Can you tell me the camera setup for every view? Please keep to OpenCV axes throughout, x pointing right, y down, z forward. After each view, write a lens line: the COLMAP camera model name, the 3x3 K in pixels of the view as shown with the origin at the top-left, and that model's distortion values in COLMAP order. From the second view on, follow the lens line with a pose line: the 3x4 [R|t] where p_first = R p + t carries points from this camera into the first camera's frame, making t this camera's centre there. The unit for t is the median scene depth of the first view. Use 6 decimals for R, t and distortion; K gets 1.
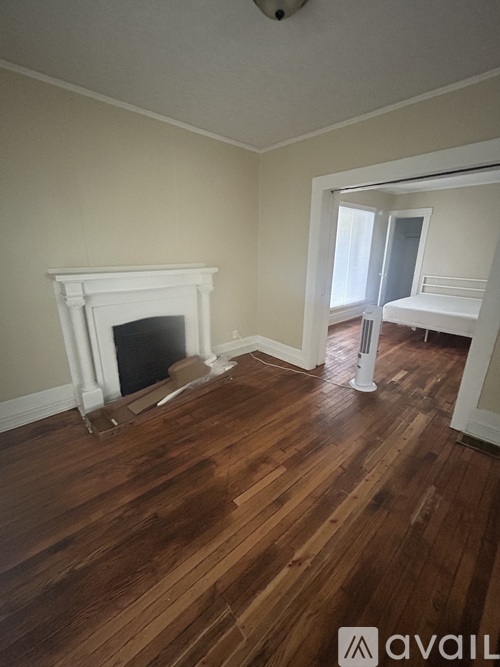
lens RADIAL K [[272.6, 0, 247.8], [0, 272.6, 332.5], [0, 0, 1]] dist [0.001107, 0.000086]
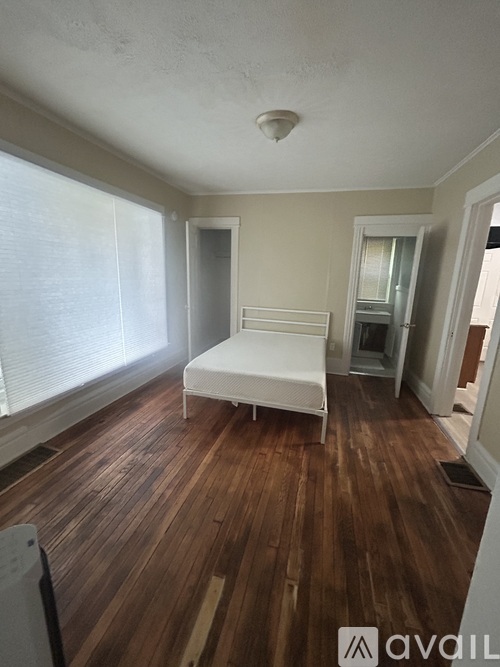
lens RADIAL K [[272.6, 0, 247.8], [0, 272.6, 332.5], [0, 0, 1]] dist [0.001107, 0.000086]
pose [[0.845514, -0.089231, 0.526445, 0.342817], [0.132397, 0.990183, -0.044807, -0.136386], [-0.517279, 0.107585, 0.849028, 0.481688]]
